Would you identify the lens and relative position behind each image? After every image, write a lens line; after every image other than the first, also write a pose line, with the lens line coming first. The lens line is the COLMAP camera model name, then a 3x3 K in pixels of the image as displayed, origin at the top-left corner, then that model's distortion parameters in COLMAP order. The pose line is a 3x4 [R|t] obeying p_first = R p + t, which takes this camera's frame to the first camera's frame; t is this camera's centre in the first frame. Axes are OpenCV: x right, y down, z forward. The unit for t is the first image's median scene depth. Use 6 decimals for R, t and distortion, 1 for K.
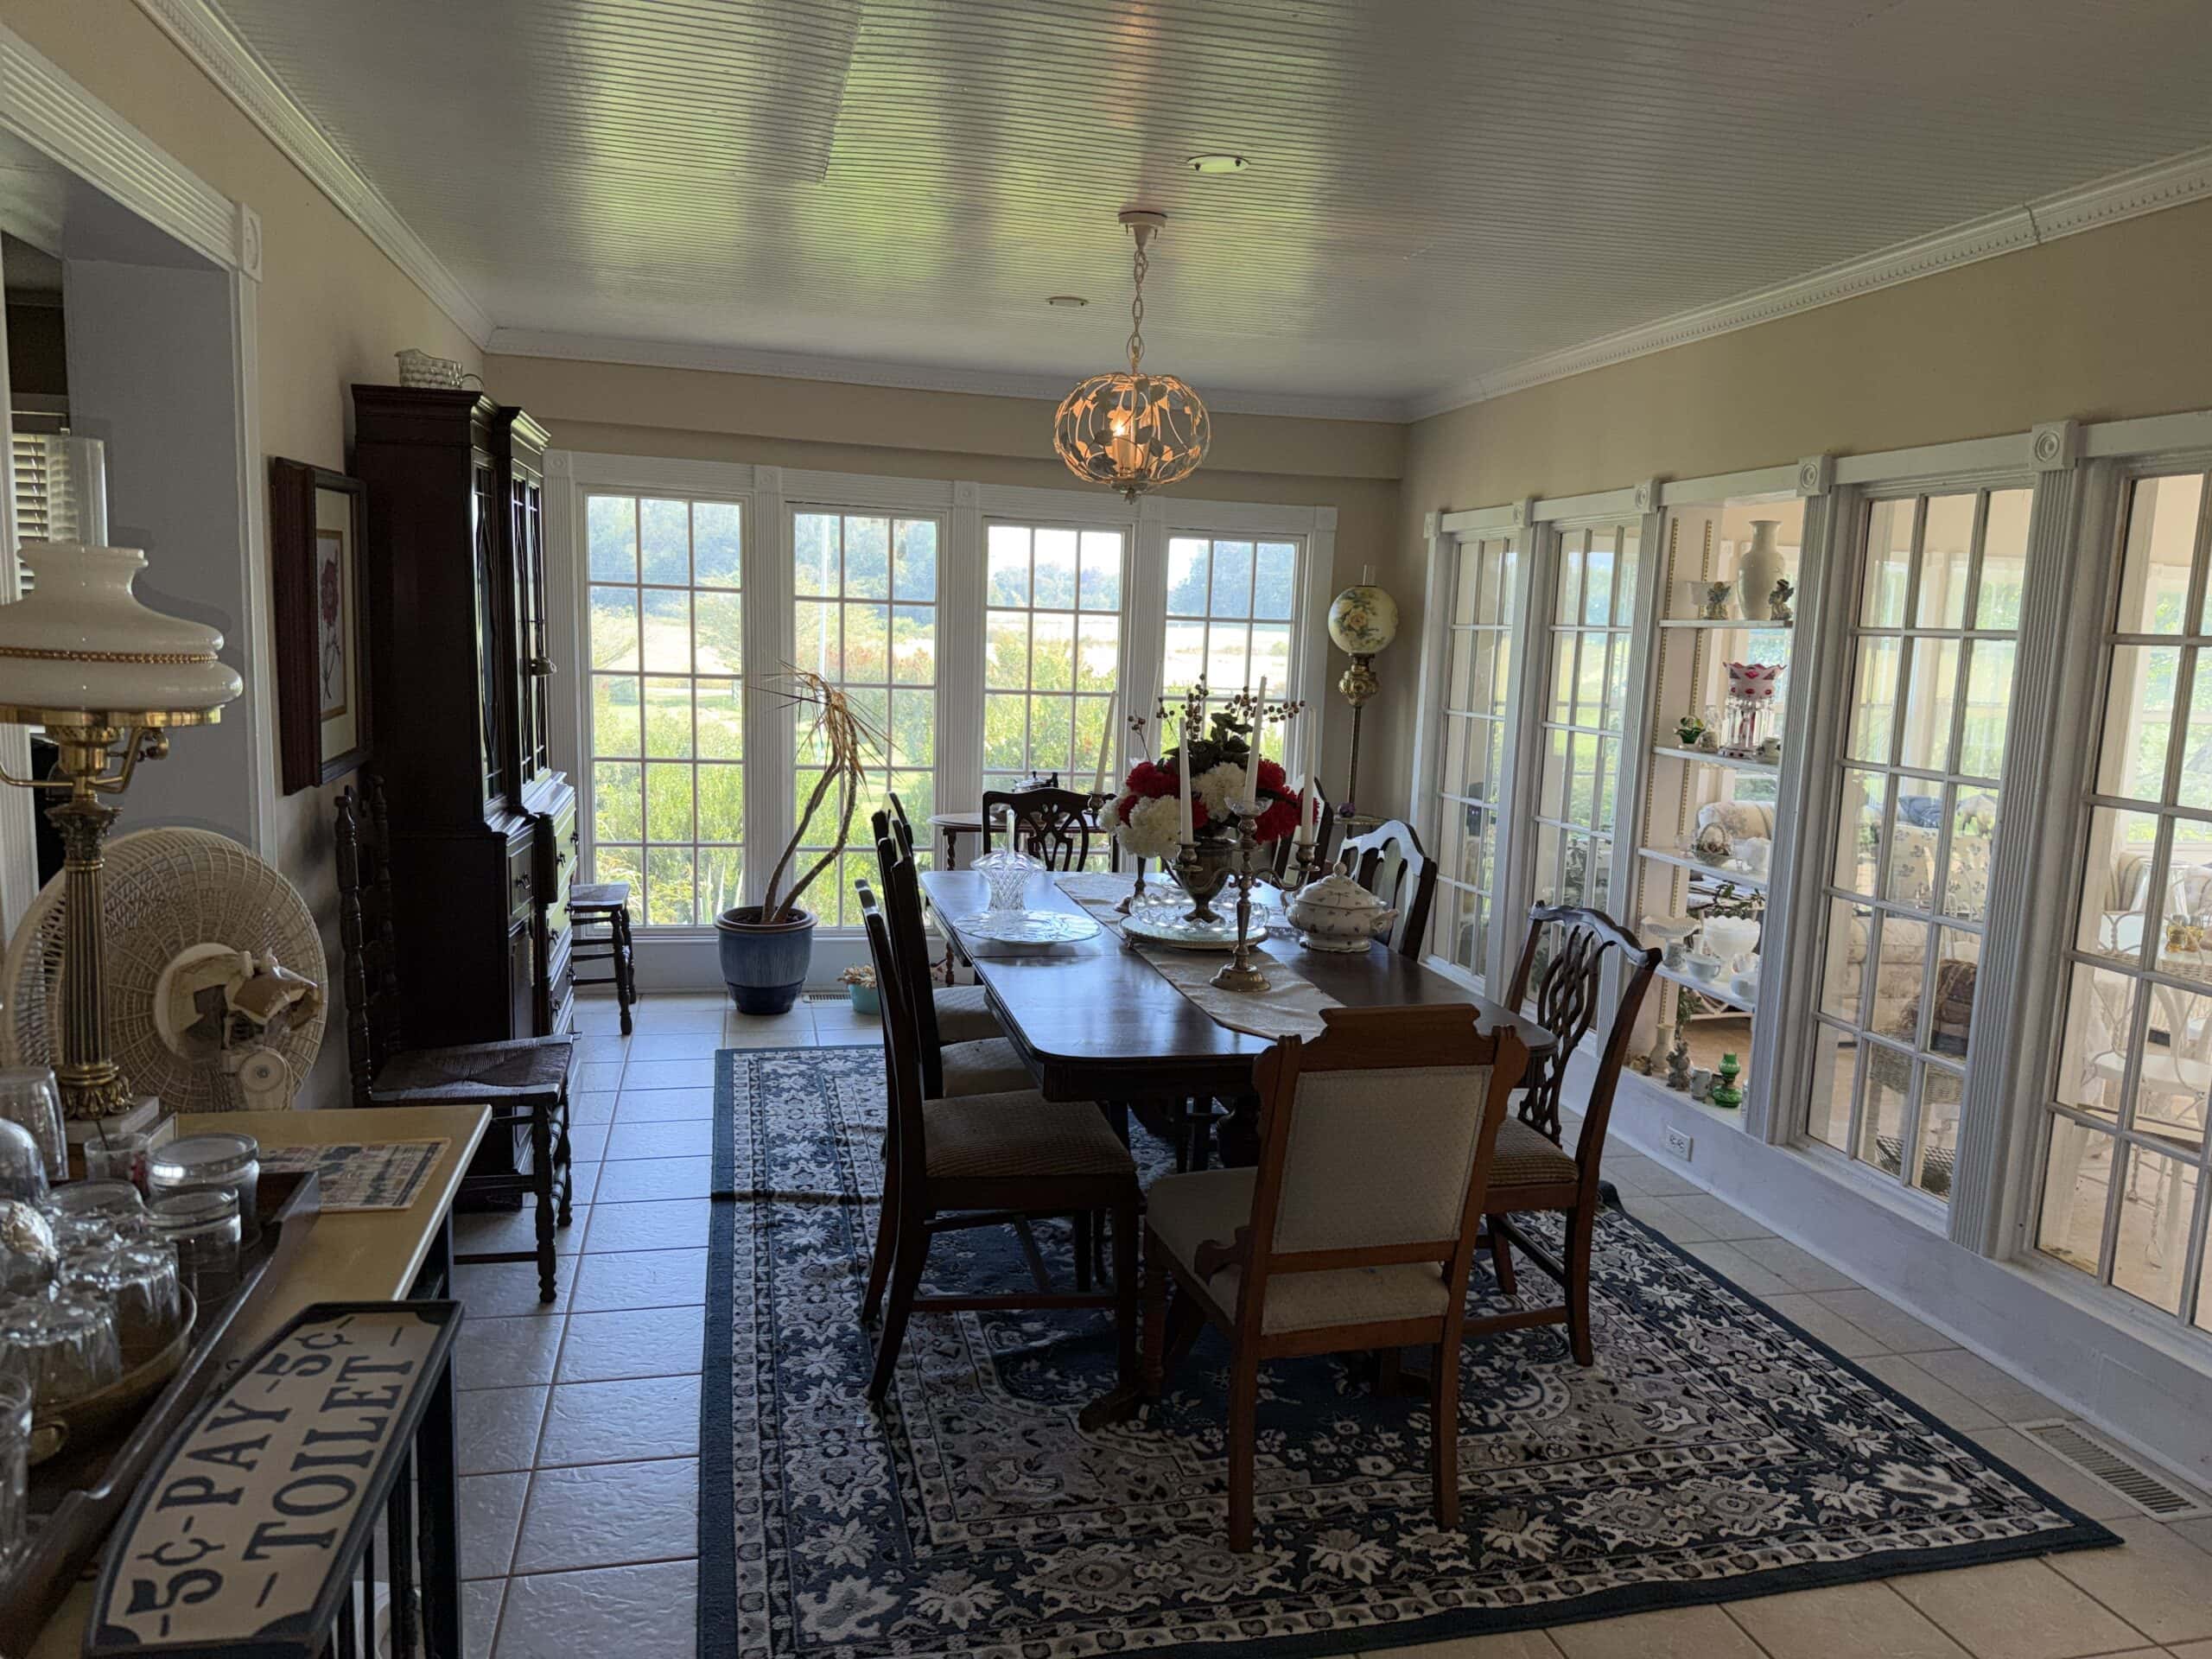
lens RADIAL K [[1566.6, 0, 1116.4], [0, 1566.6, 826.4], [0, 0, 1]] dist [0.140074, -0.213215]
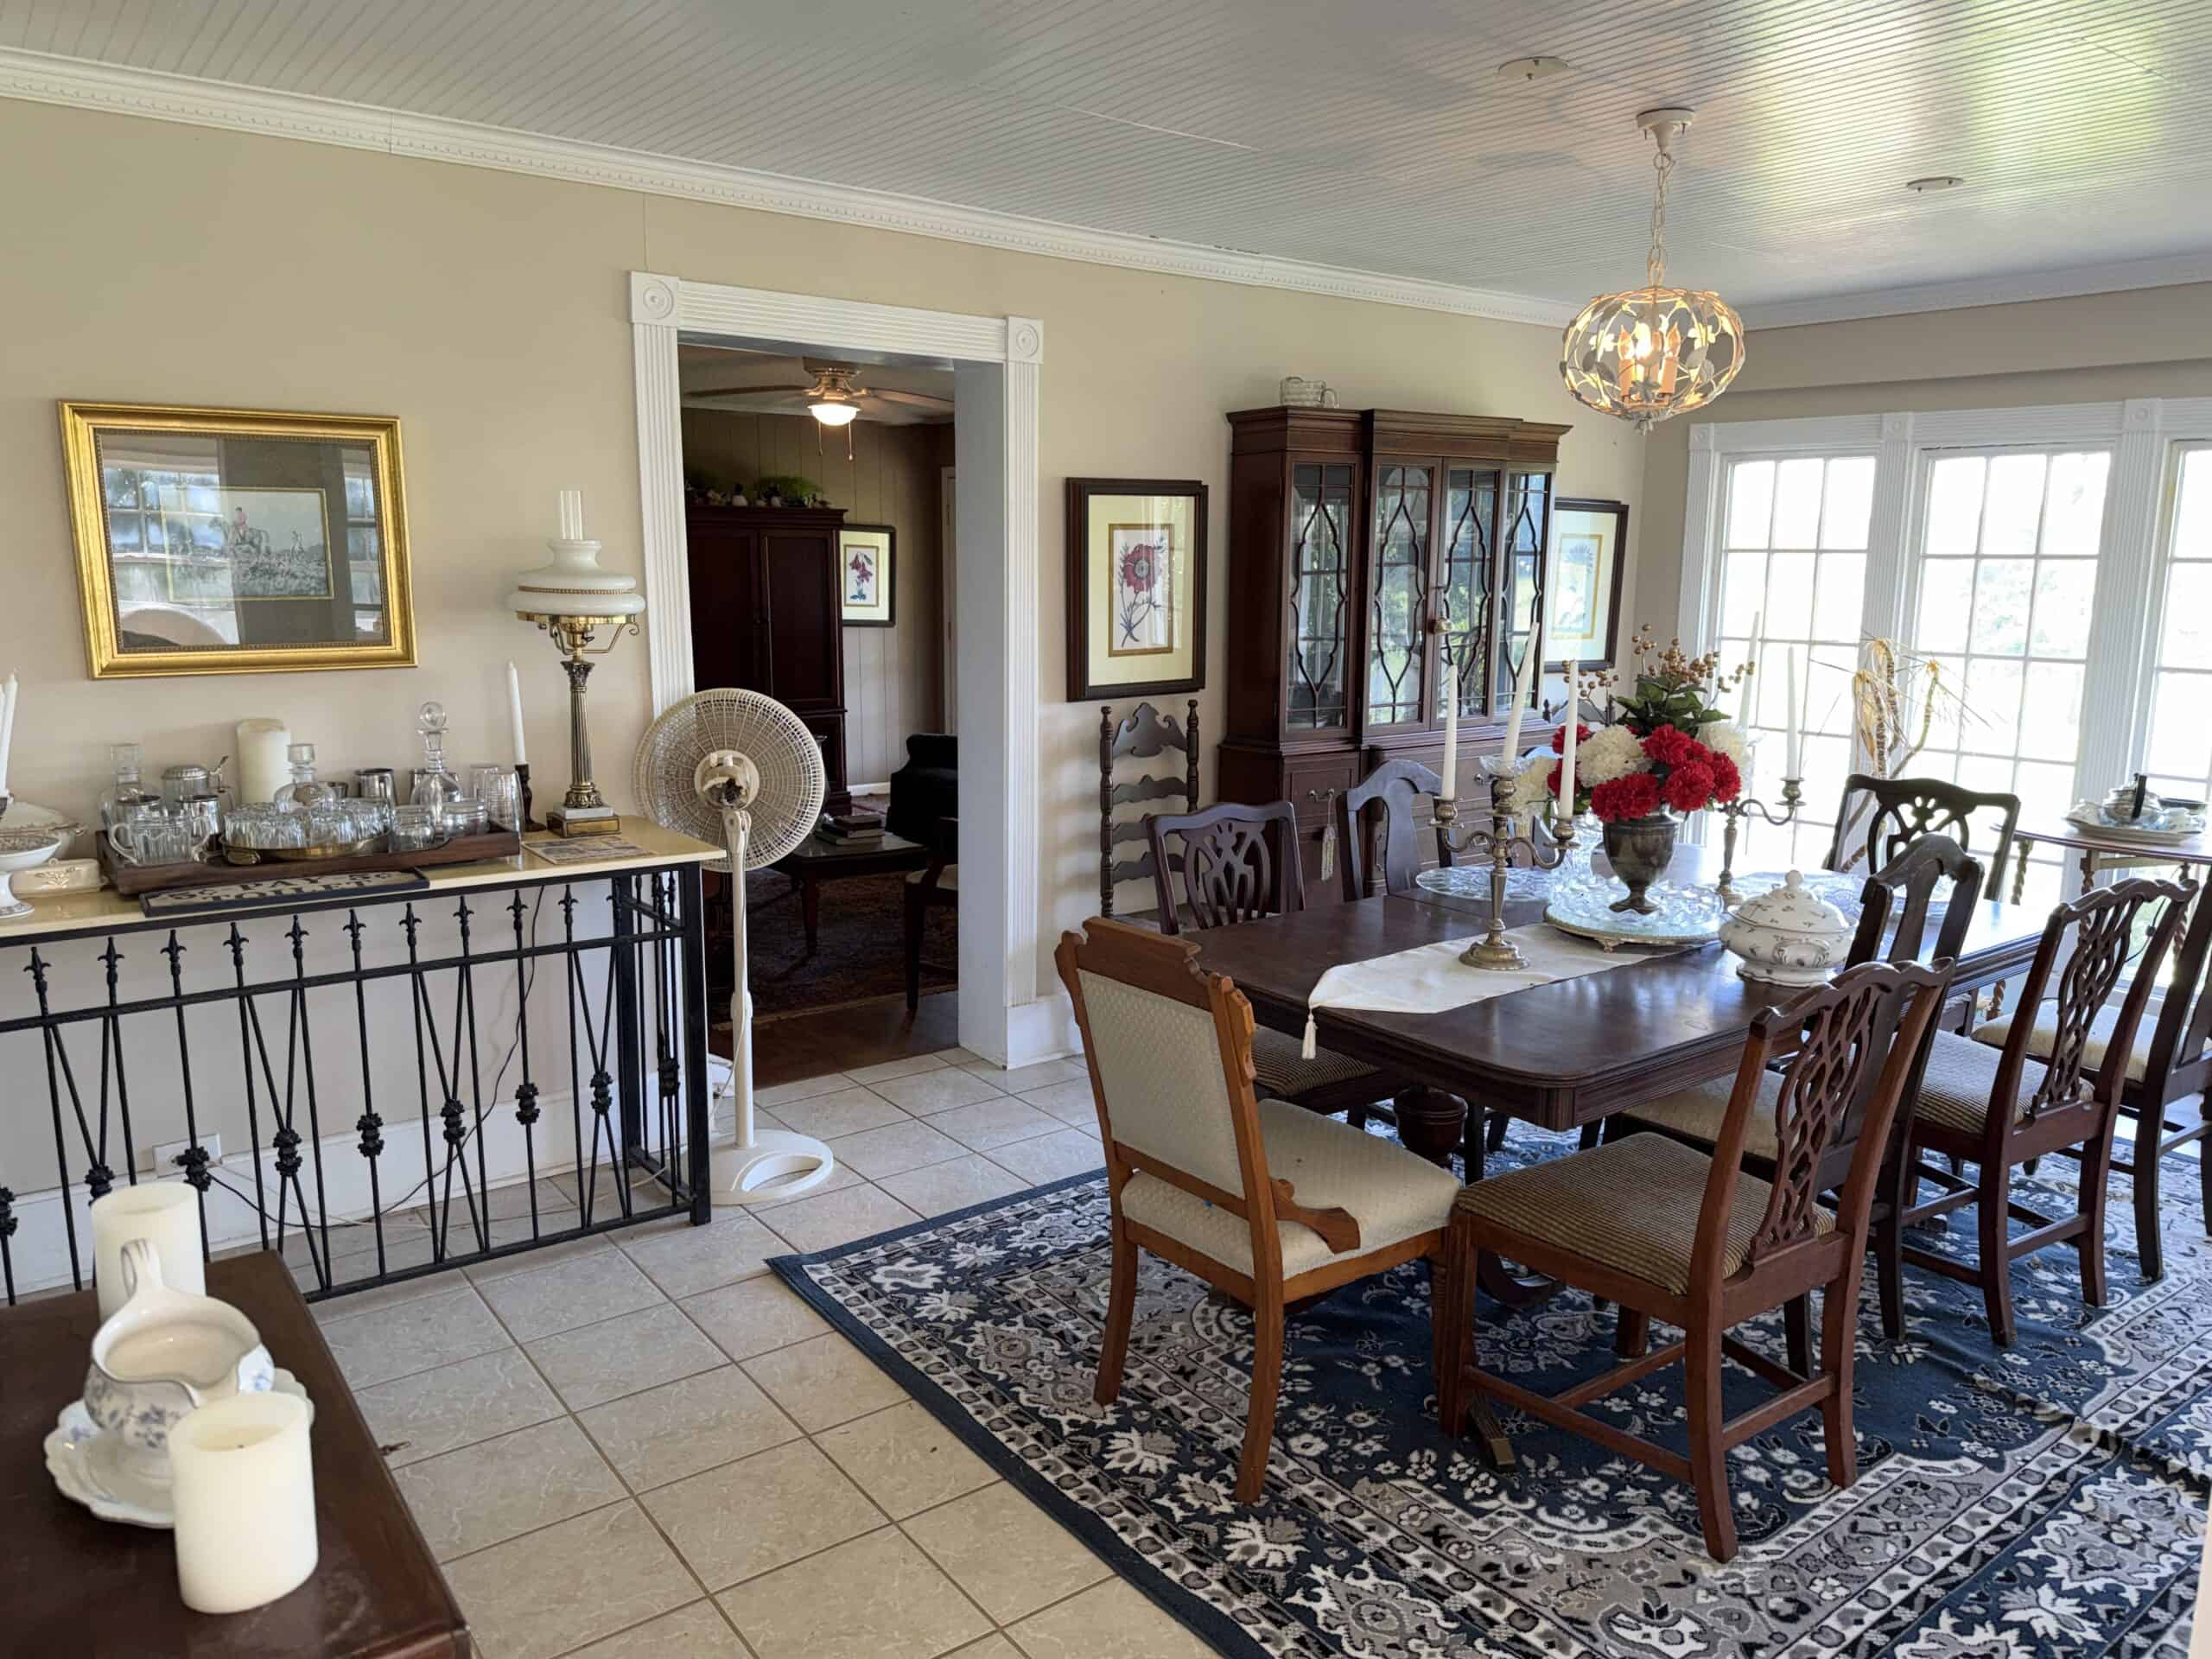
lens RADIAL K [[1566.6, 0, 1116.4], [0, 1566.6, 826.4], [0, 0, 1]] dist [0.140074, -0.213215]
pose [[0.392337, 0.121657, -0.911741, 0.903115], [-0.115532, 0.989883, 0.082368, -0.031102], [0.912537, 0.073020, 0.402423, 0.462433]]
